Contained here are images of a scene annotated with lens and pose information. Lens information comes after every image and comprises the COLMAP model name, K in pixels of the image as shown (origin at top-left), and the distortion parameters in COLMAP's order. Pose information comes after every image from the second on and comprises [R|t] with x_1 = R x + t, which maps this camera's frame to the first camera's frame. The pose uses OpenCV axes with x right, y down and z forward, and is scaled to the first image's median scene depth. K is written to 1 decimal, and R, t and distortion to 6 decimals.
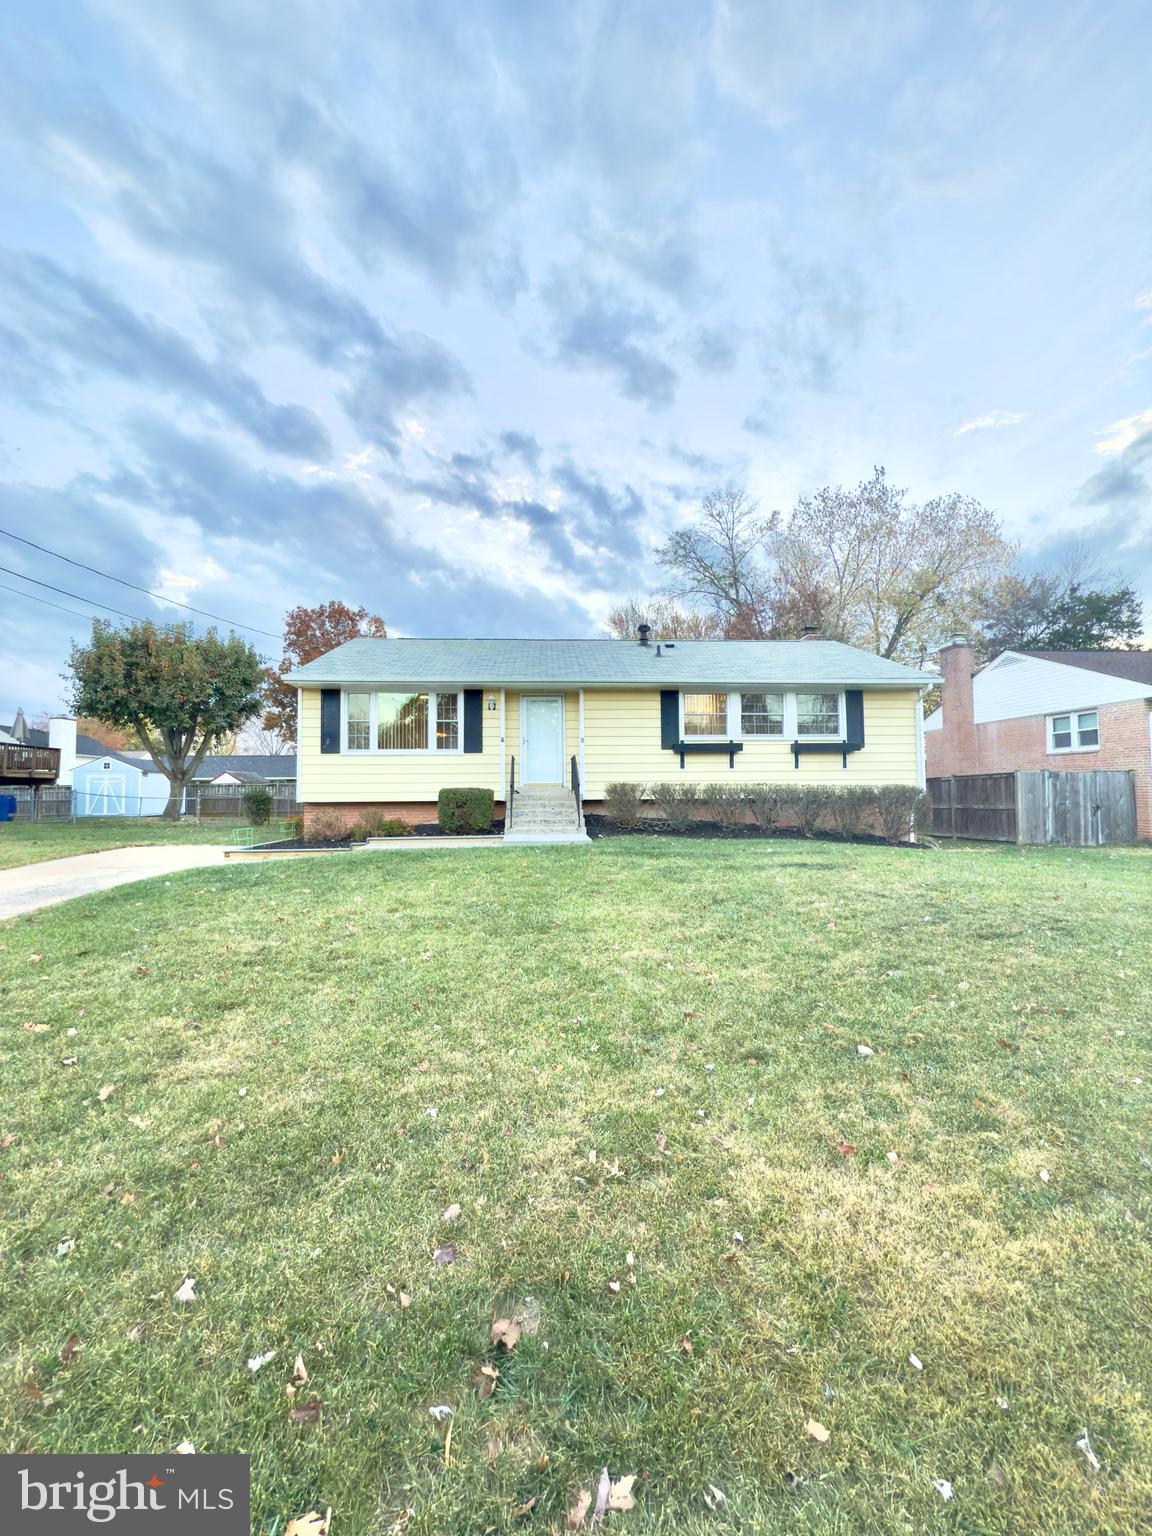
lens RADIAL K [[620.2, 0, 572.7], [0, 620.2, 740.2], [0, 0, 1]] dist [0.000455, -0.000003]
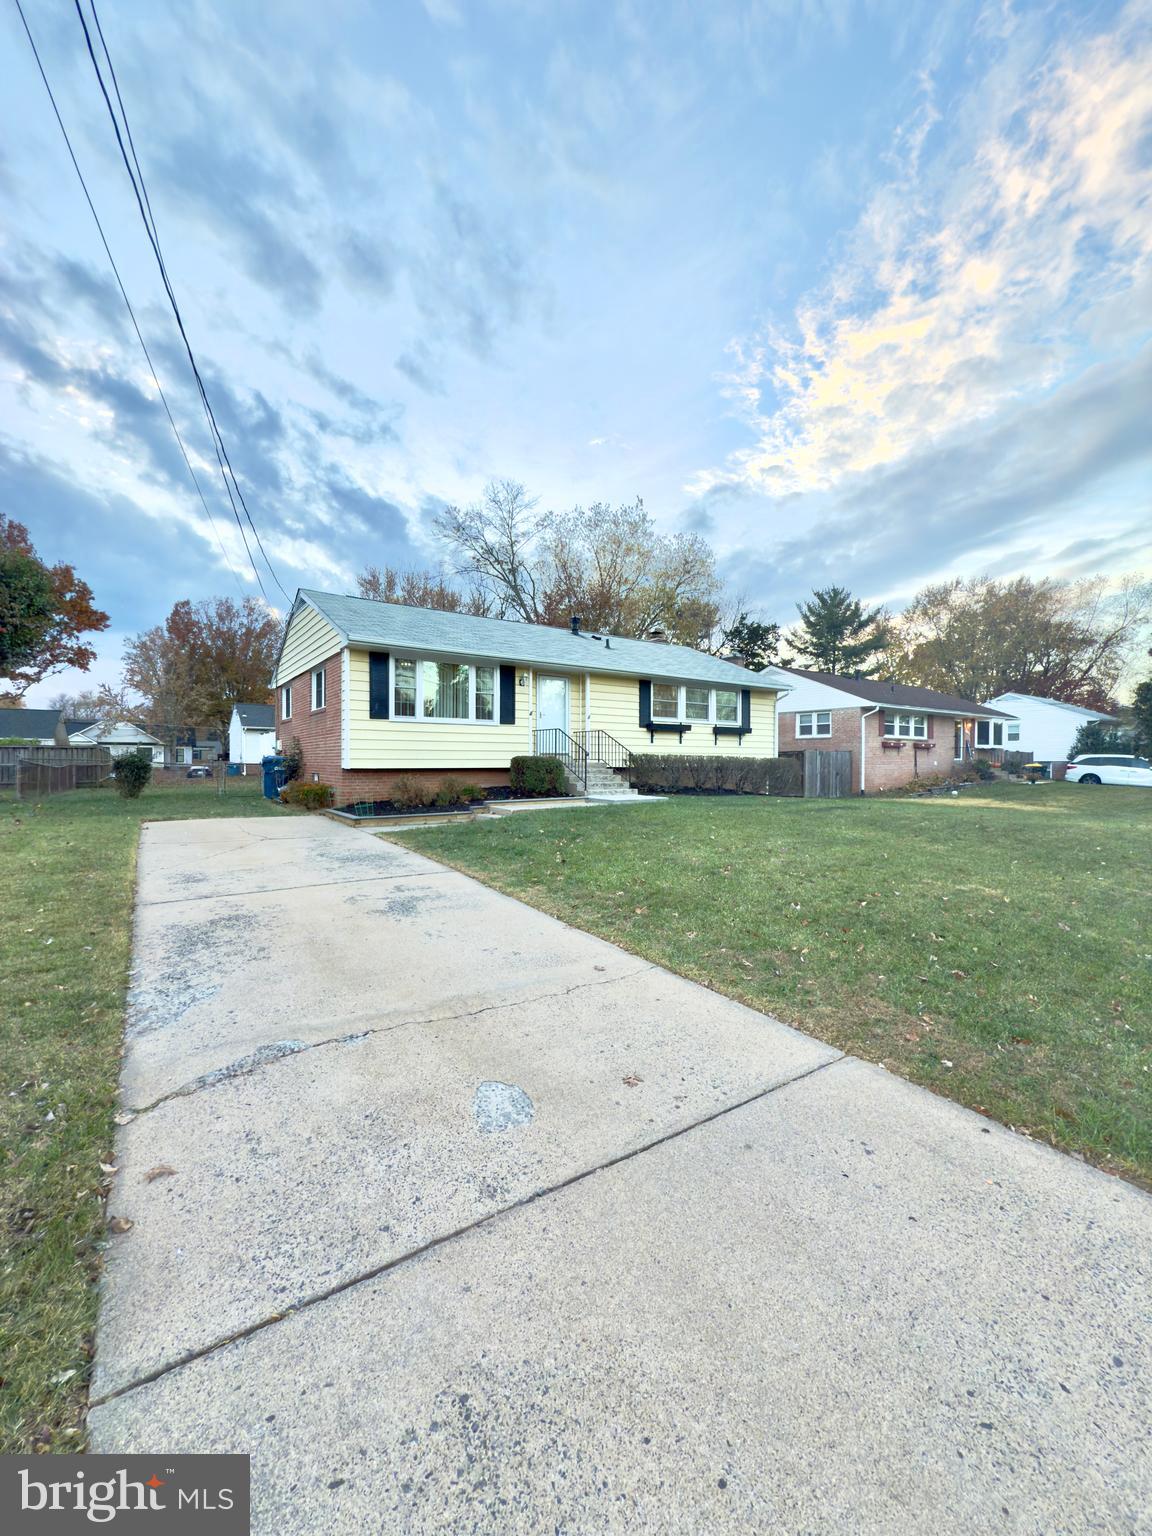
lens RADIAL K [[636.4, 0, 577.8], [0, 636.4, 769.1], [0, 0, 1]] dist [-0.001187, 0.000499]
pose [[0.849204, 0.004139, 0.528049, -0.629851], [-0.053780, 0.995448, 0.078686, 0.004036], [-0.525319, -0.095219, 0.845561, -0.020956]]
